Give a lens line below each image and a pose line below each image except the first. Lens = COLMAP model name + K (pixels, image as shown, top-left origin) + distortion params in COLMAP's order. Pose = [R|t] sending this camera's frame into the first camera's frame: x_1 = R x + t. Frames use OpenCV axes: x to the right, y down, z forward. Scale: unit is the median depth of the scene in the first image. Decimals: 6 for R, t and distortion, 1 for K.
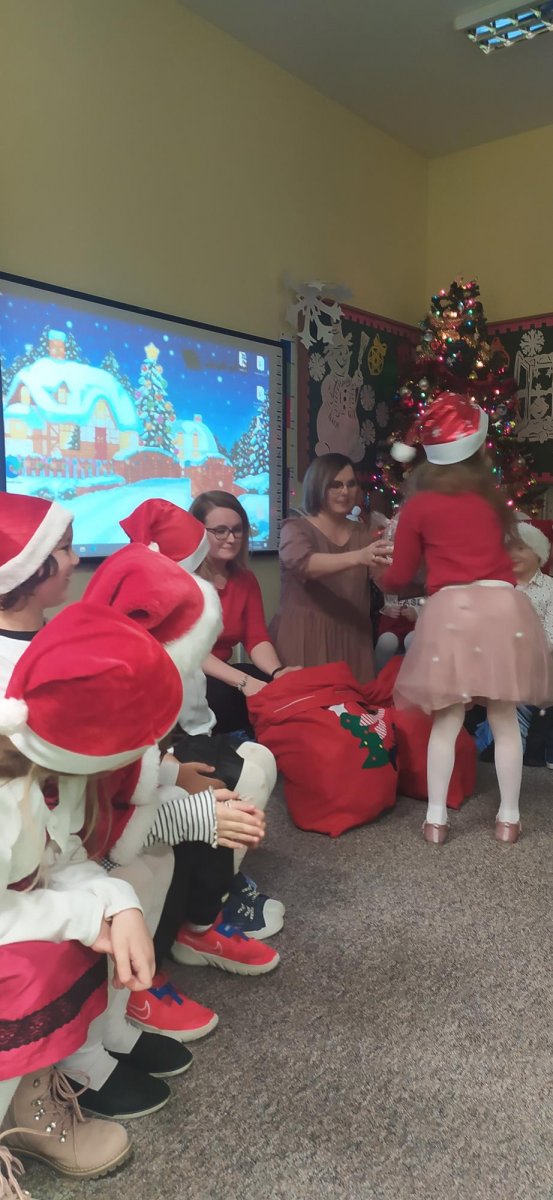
lens RADIAL K [[885.0, 0, 280.1], [0, 885.0, 599.8], [0, 0, 1]] dist [0.047553, -0.002635]
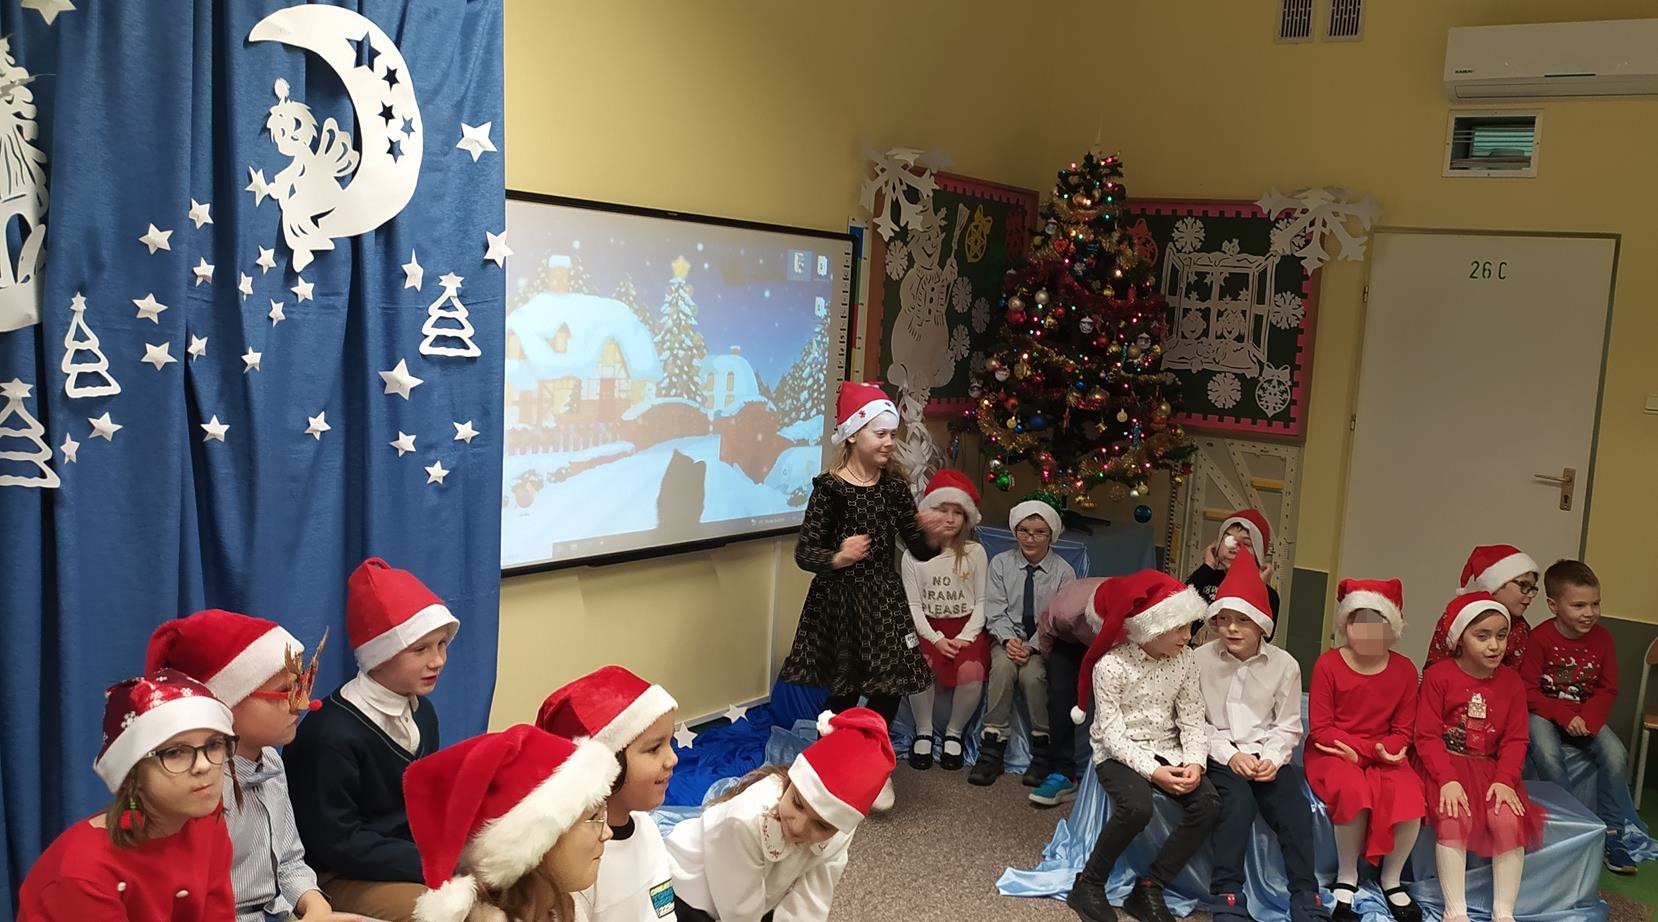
lens RADIAL K [[1463.8, 0, 994.7], [0, 1463.8, 461.9], [0, 0, 1]] dist [0.028529, 0.004281]
pose [[0.985928, 0.054017, 0.158203, -0.066029], [-0.057774, 0.998144, 0.019241, -0.144661], [-0.156870, -0.028111, 0.987219, -0.202363]]
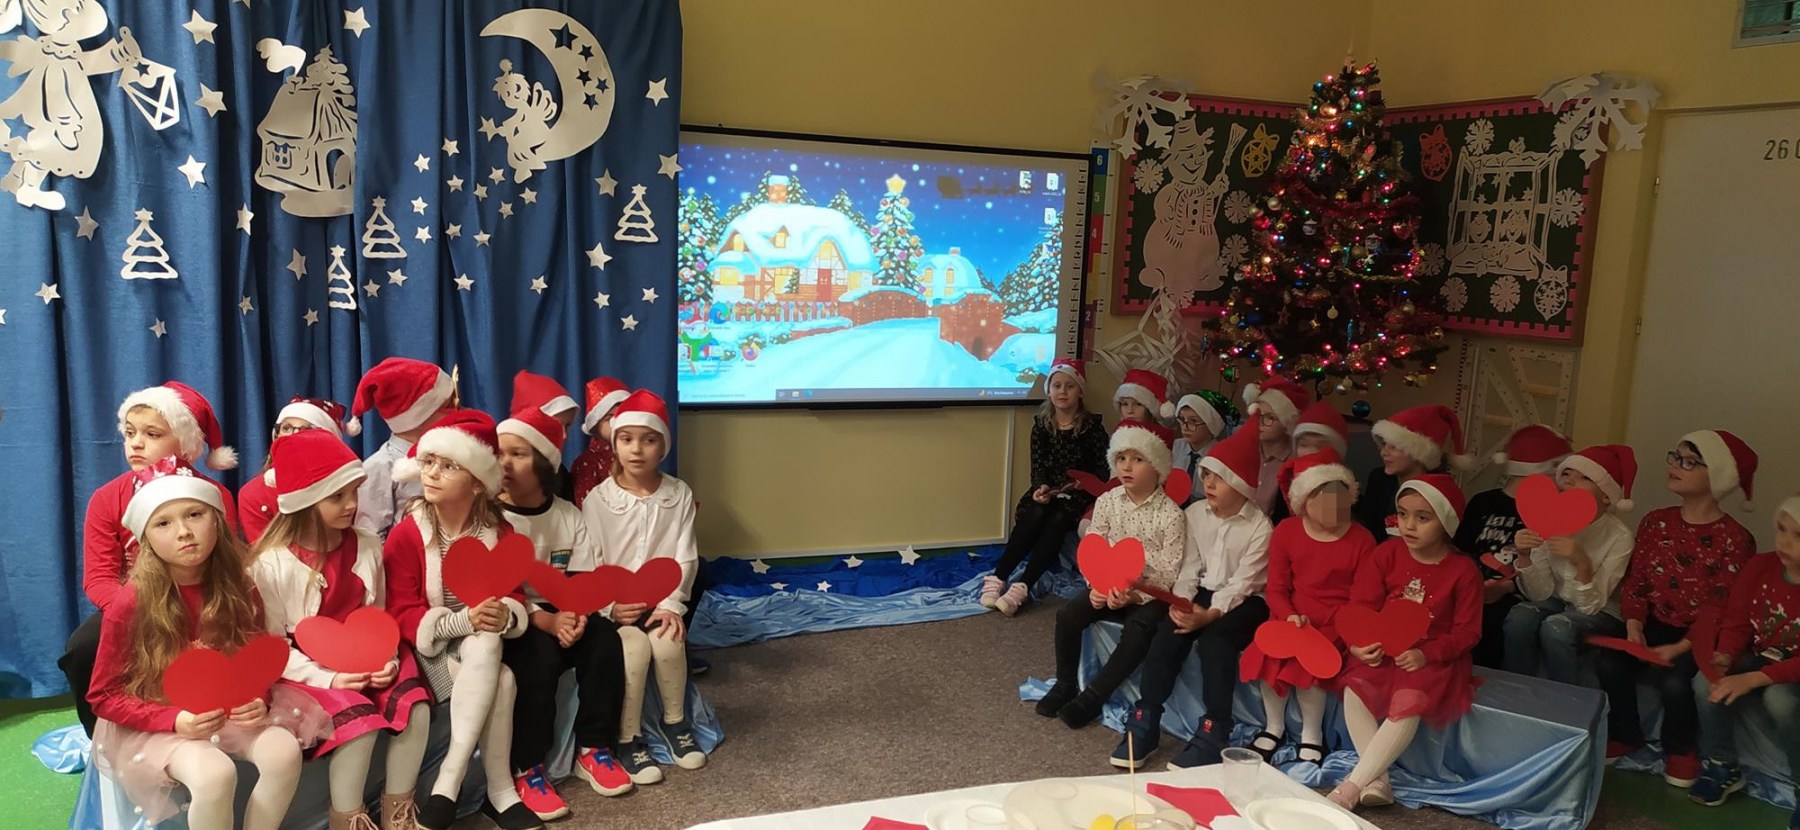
lens RADIAL K [[1316.8, 0, 906.8], [0, 1316.8, 417.1], [0, 0, 1]] dist [0.040149, 0.000442]
pose [[0.893692, 0.105173, -0.436181, 0.447104], [-0.084792, 0.994211, 0.065996, -0.117541], [0.440596, -0.021996, 0.897436, -0.213443]]
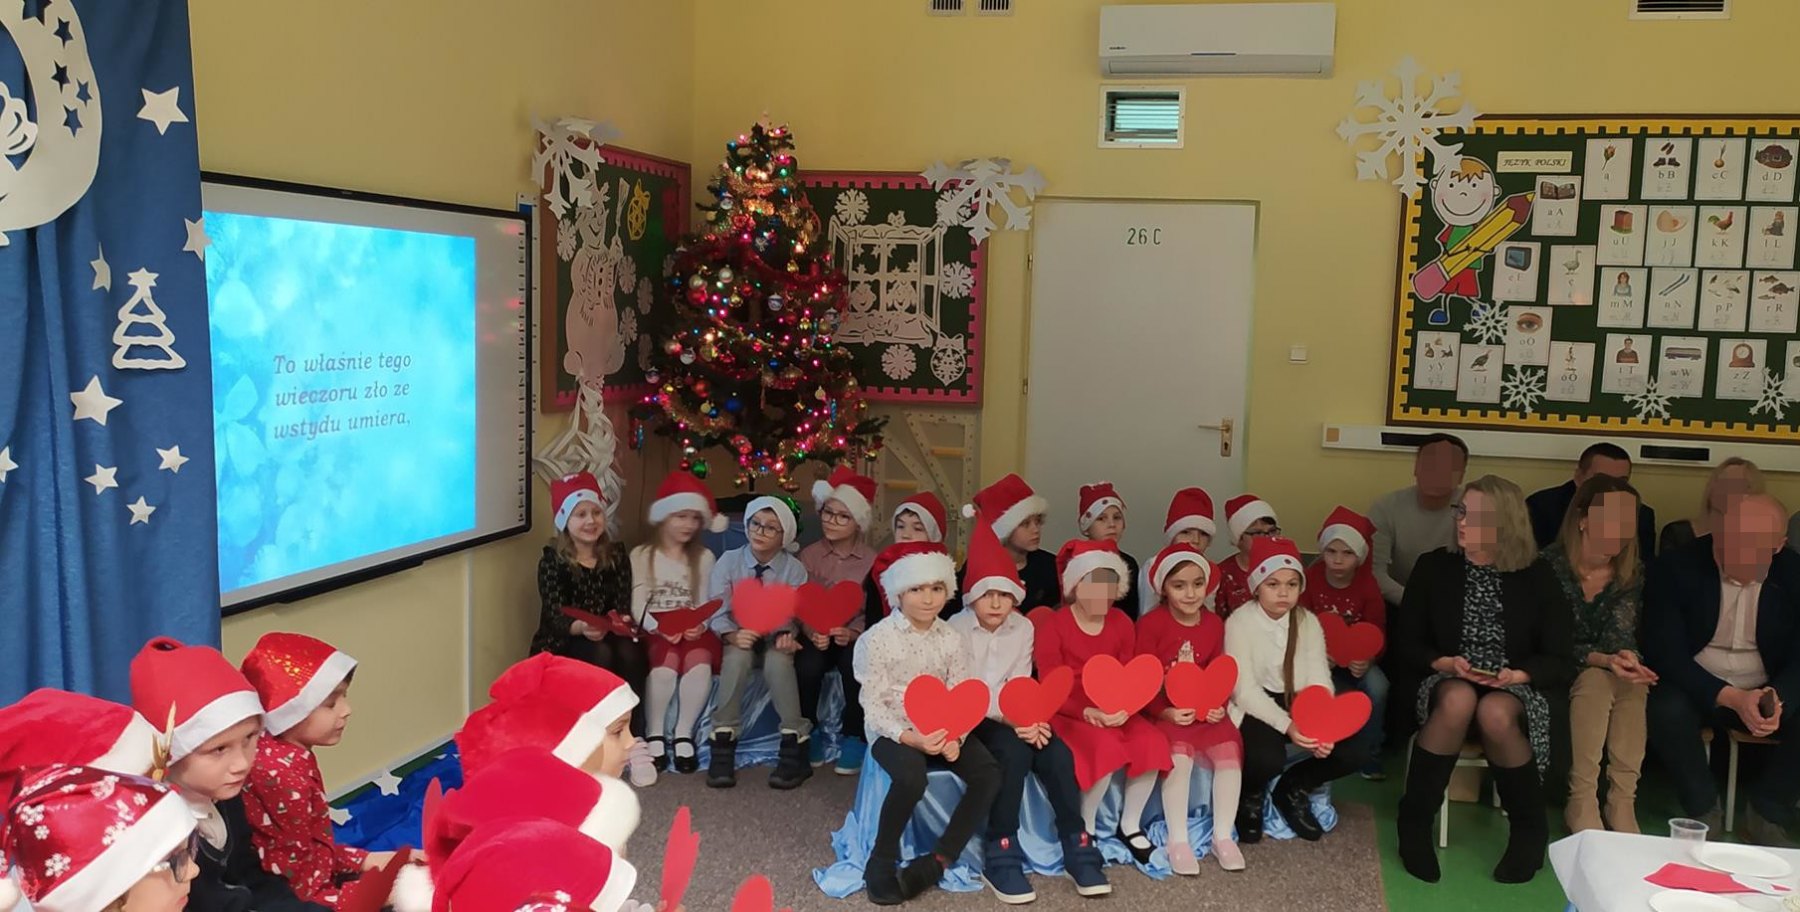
lens RADIAL K [[1454.2, 0, 999.3], [0, 1454.2, 457.2], [0, 0, 1]] dist [0.011201, -0.010512]
pose [[0.882205, -0.018690, 0.470494, -0.211782], [0.006191, 0.999586, 0.028100, -0.146080], [-0.470824, -0.021877, 0.881956, -0.125422]]
